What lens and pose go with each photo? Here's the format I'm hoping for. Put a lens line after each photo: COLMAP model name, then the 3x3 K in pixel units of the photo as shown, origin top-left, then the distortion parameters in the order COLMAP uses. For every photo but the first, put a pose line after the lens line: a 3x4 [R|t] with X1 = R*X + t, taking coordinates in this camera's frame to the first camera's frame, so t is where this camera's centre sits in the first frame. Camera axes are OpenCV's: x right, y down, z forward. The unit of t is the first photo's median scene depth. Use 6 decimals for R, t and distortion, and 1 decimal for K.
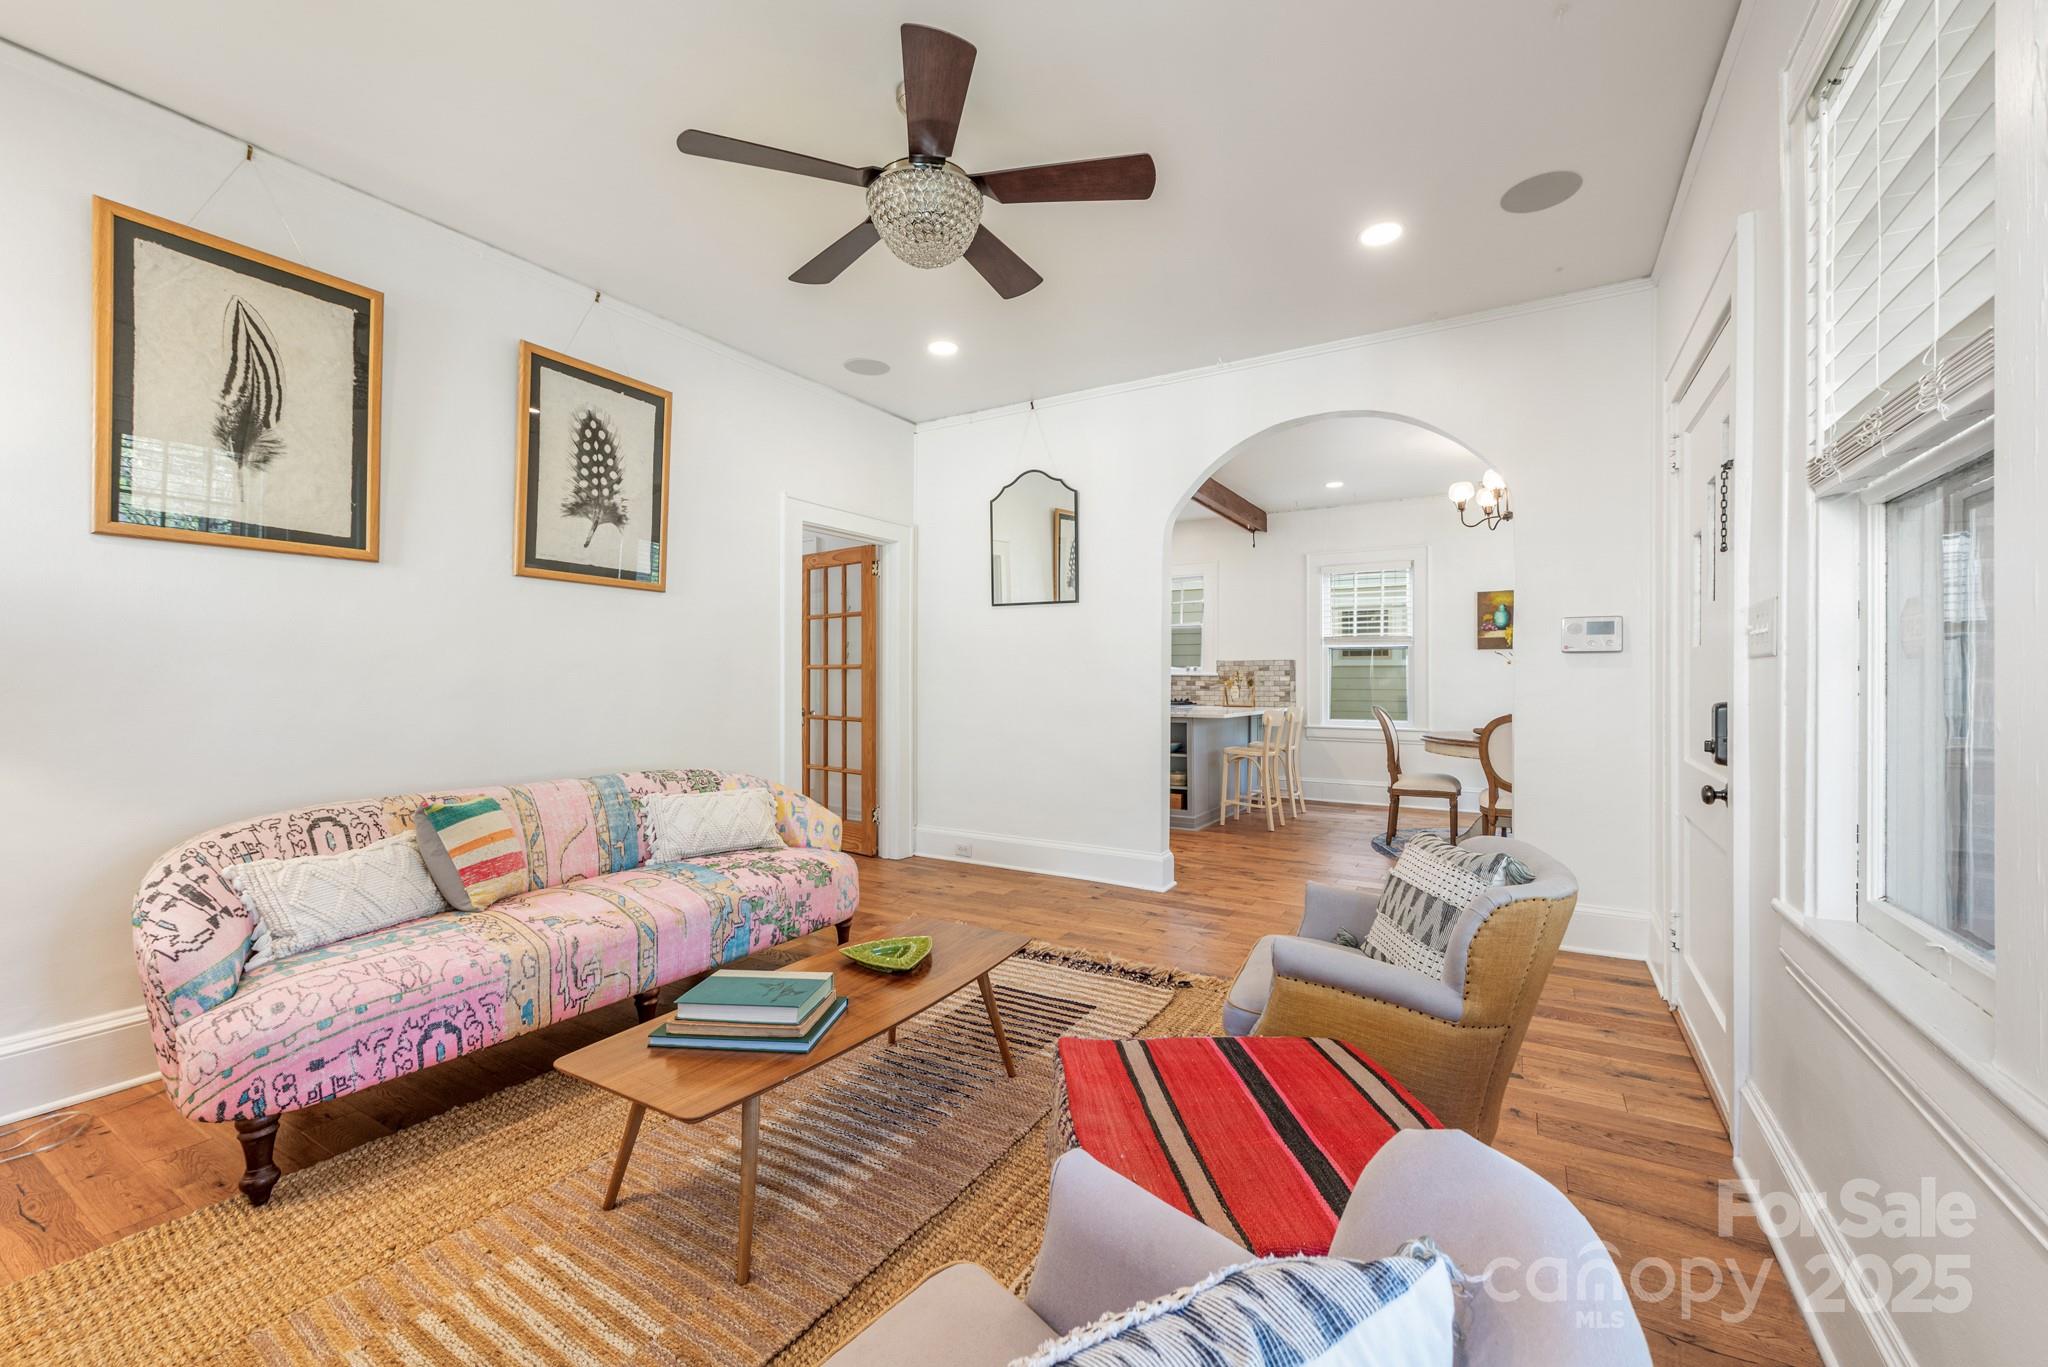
lens RADIAL K [[825.2, 0, 1015.1], [0, 825.2, 679.0], [0, 0, 1]] dist [0.010729, 0.000010]
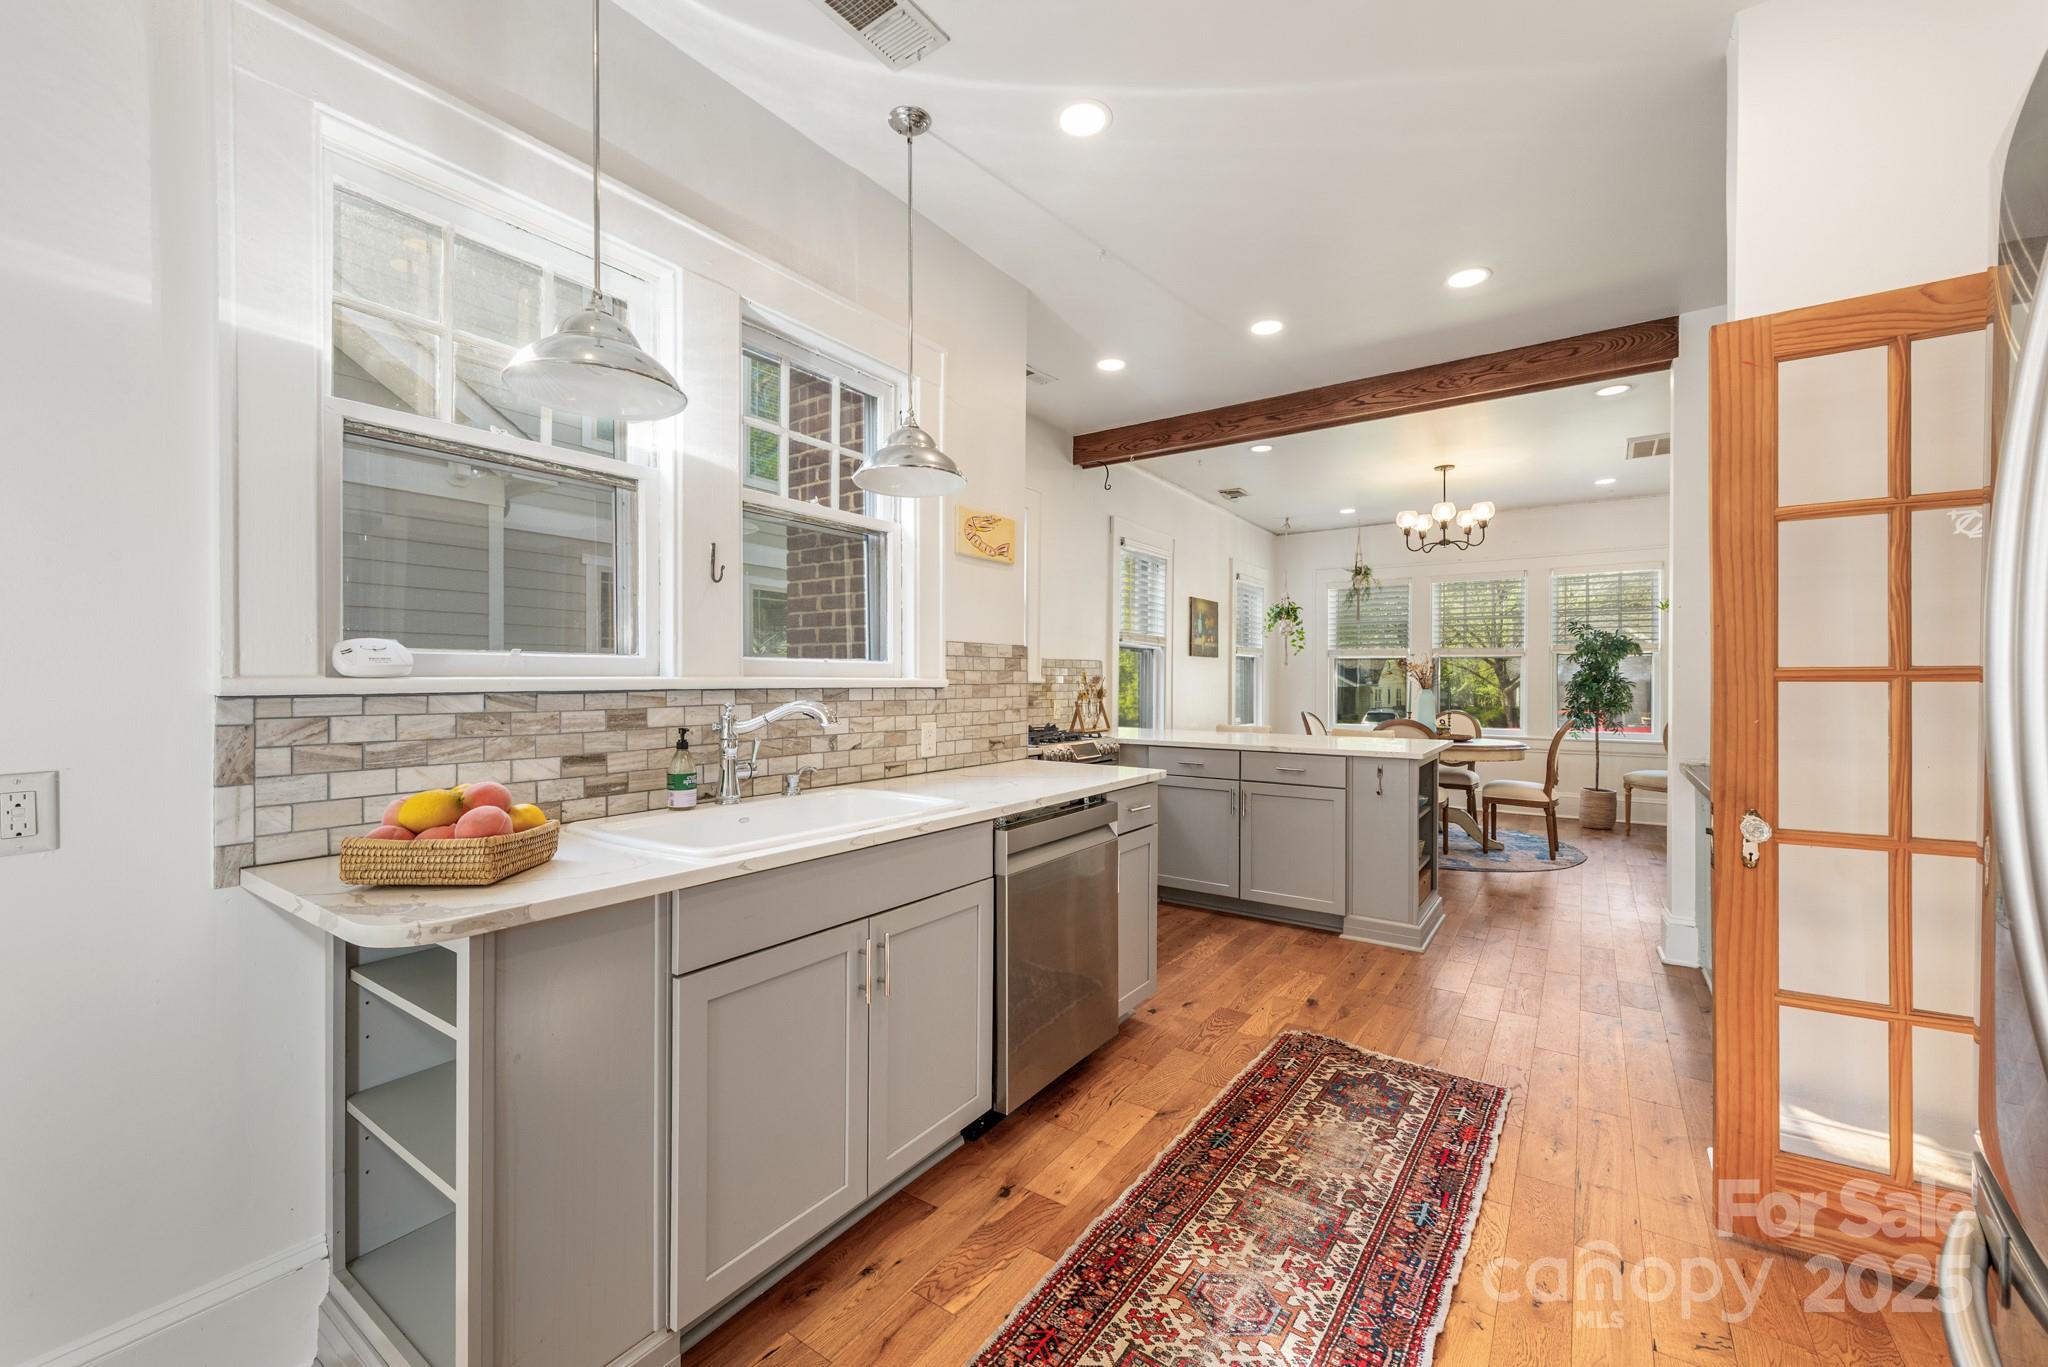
lens RADIAL K [[802.9, 0, 1032.0], [0, 802.9, 683.5], [0, 0, 1]] dist [0.009706, 0.000164]
pose [[0.054664, -0.007185, 0.998479, -0.812469], [-0.004829, 0.999961, 0.007460, -0.018754], [-0.998493, -0.005229, 0.054627, 2.307160]]
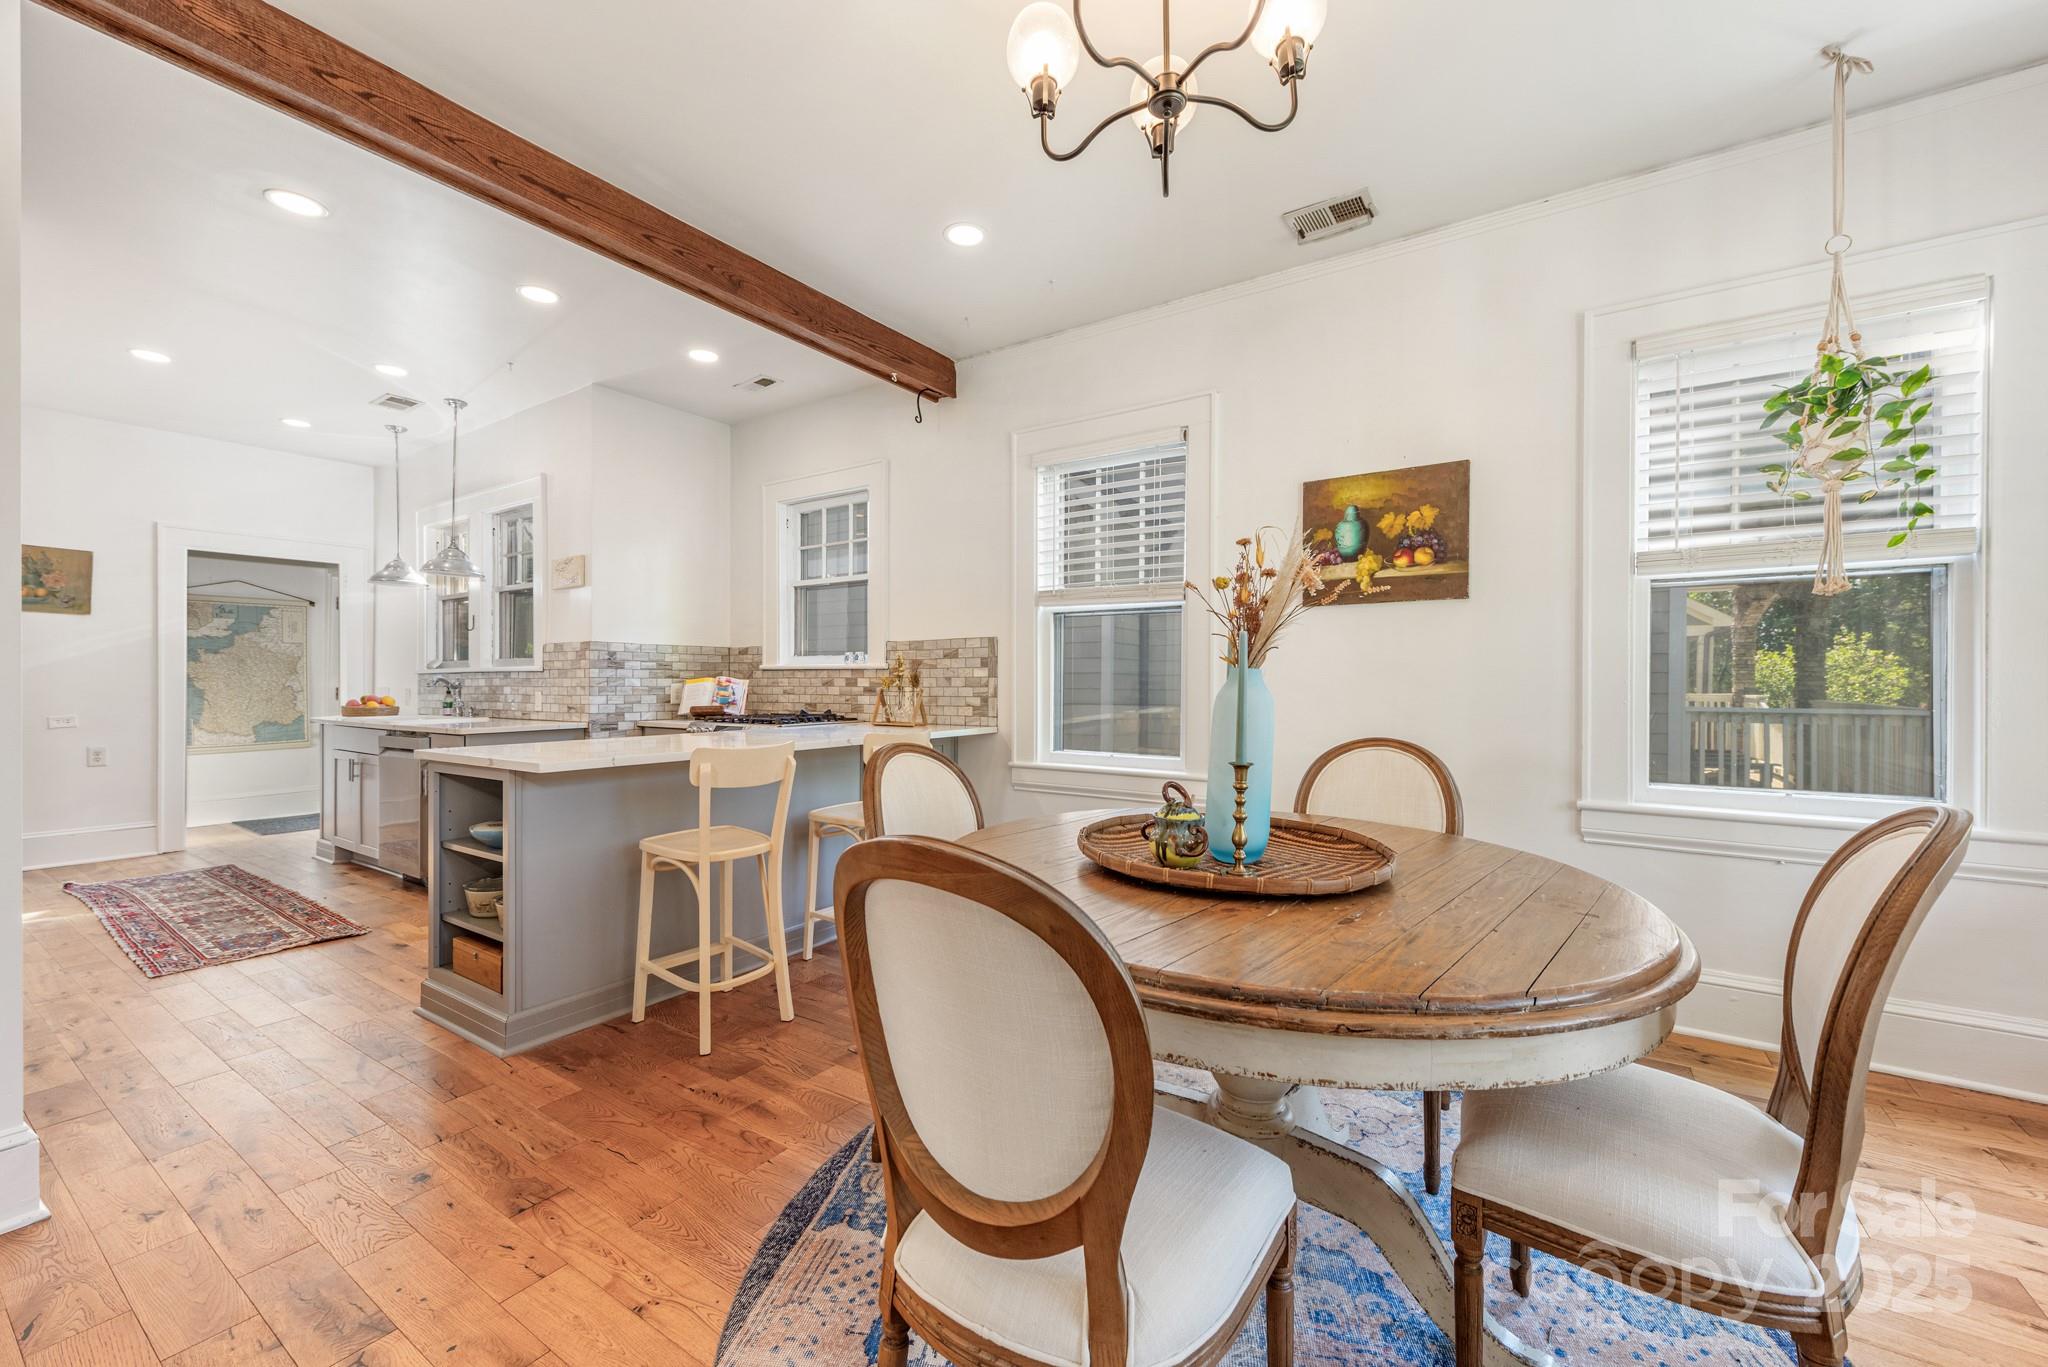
lens RADIAL K [[808.9, 0, 1038.0], [0, 808.9, 676.8], [0, 0, 1]] dist [0.010888, -0.000322]
pose [[0.999381, -0.004229, -0.034917, 0.863397], [0.004093, 0.999984, -0.003962, 0.009660], [0.034933, 0.003817, 0.999382, 1.098615]]
